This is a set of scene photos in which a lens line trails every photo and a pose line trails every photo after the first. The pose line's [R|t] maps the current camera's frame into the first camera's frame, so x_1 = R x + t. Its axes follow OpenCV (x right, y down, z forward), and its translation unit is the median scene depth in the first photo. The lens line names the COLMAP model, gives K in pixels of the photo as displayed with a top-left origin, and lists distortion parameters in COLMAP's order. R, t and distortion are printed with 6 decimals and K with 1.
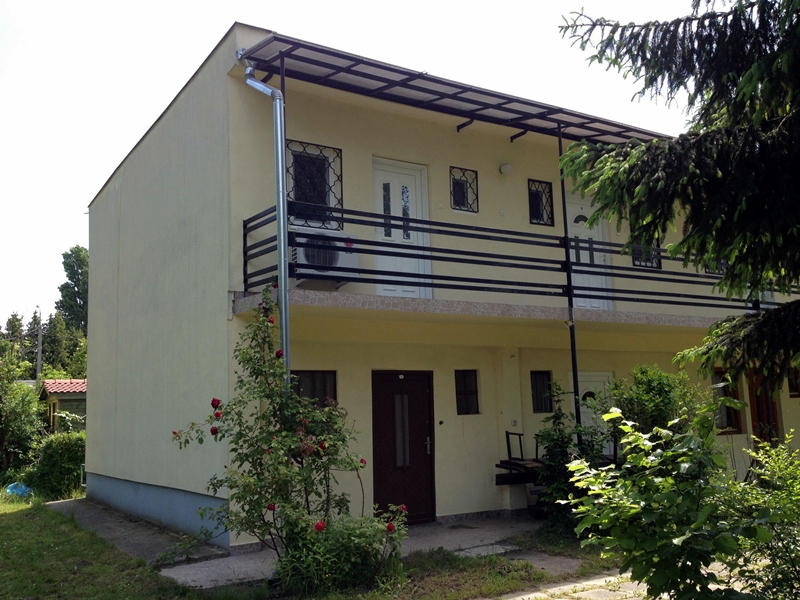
lens RADIAL K [[751.2, 0, 400.0], [0, 751.2, 300.0], [0, 0, 1]] dist [0.195004, -0.469699]
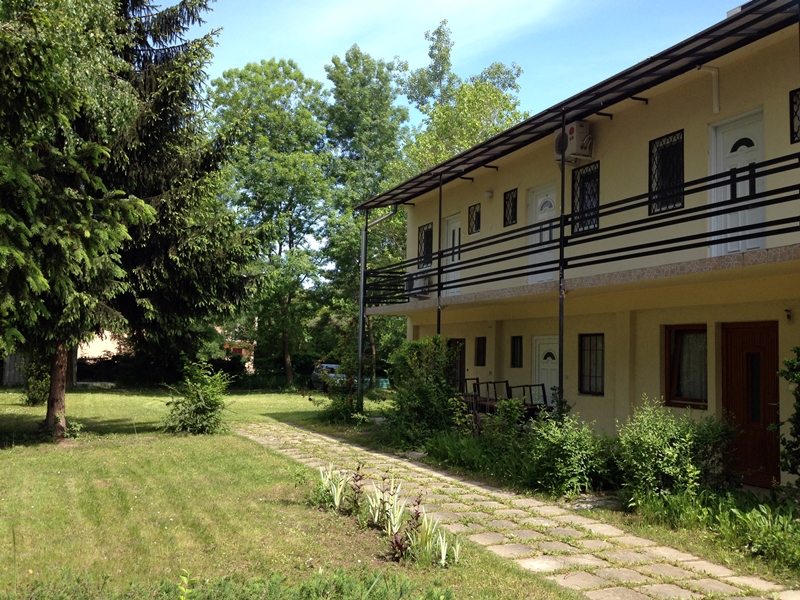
lens RADIAL K [[751.2, 0, 400.0], [0, 751.2, 300.0], [0, 0, 1]] dist [0.195004, -0.469699]
pose [[-0.131786, -0.051594, -0.989935, 1.365813], [0.134077, 0.988540, -0.069371, 0.086133], [0.982169, -0.141869, -0.123358, 0.888617]]
